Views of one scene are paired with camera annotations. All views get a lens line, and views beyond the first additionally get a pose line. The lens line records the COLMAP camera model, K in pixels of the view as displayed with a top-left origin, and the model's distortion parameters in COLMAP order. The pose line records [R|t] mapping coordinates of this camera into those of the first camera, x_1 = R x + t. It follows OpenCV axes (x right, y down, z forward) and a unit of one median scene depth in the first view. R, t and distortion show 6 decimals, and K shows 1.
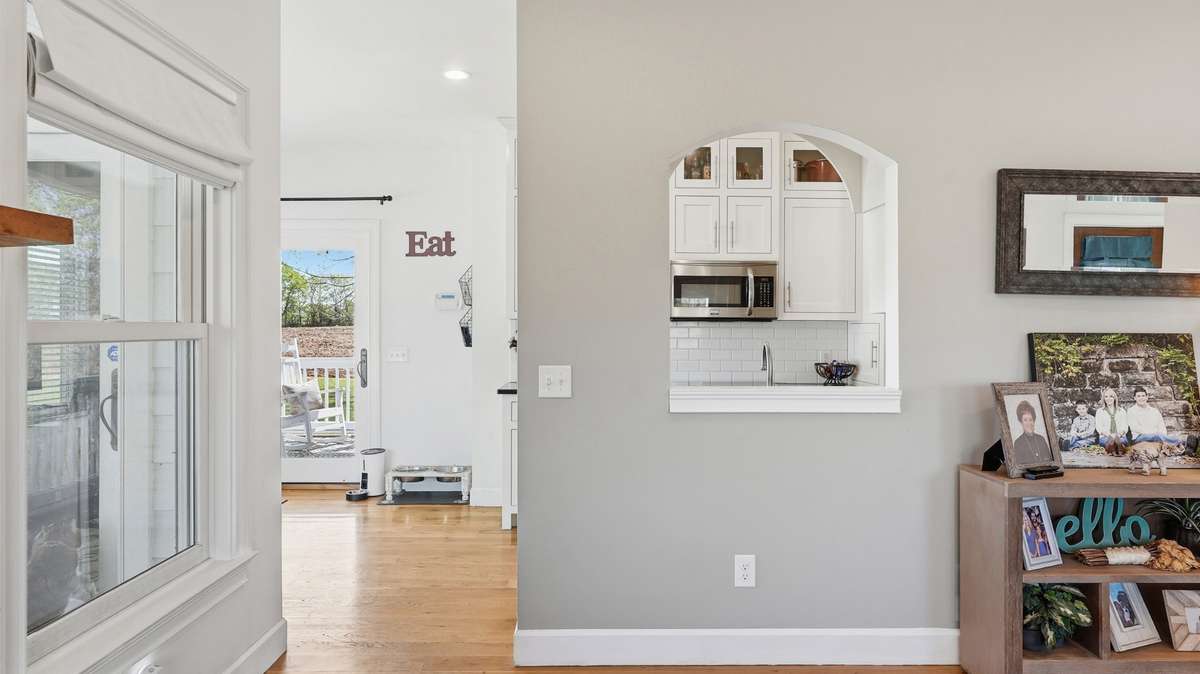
lens RADIAL K [[702.8, 0, 602.7], [0, 702.8, 329.4], [0, 0, 1]] dist [0.005903, 0.001204]
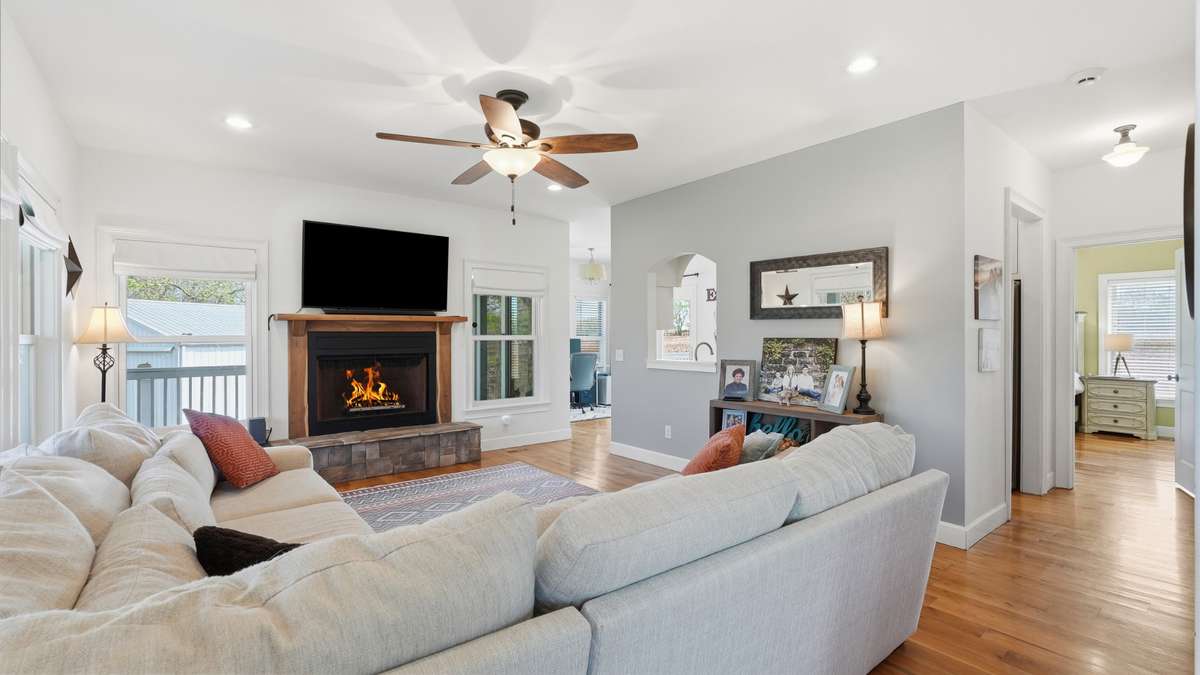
lens RADIAL K [[534.6, 0, 597.4], [0, 534.6, 340.2], [0, 0, 1]] dist [0.000519, 0.000370]
pose [[0.602633, 0.002195, -0.798016, 1.594124], [-0.000780, 0.999997, 0.002161, 0.009147], [0.798018, -0.000680, 0.602633, -0.363077]]
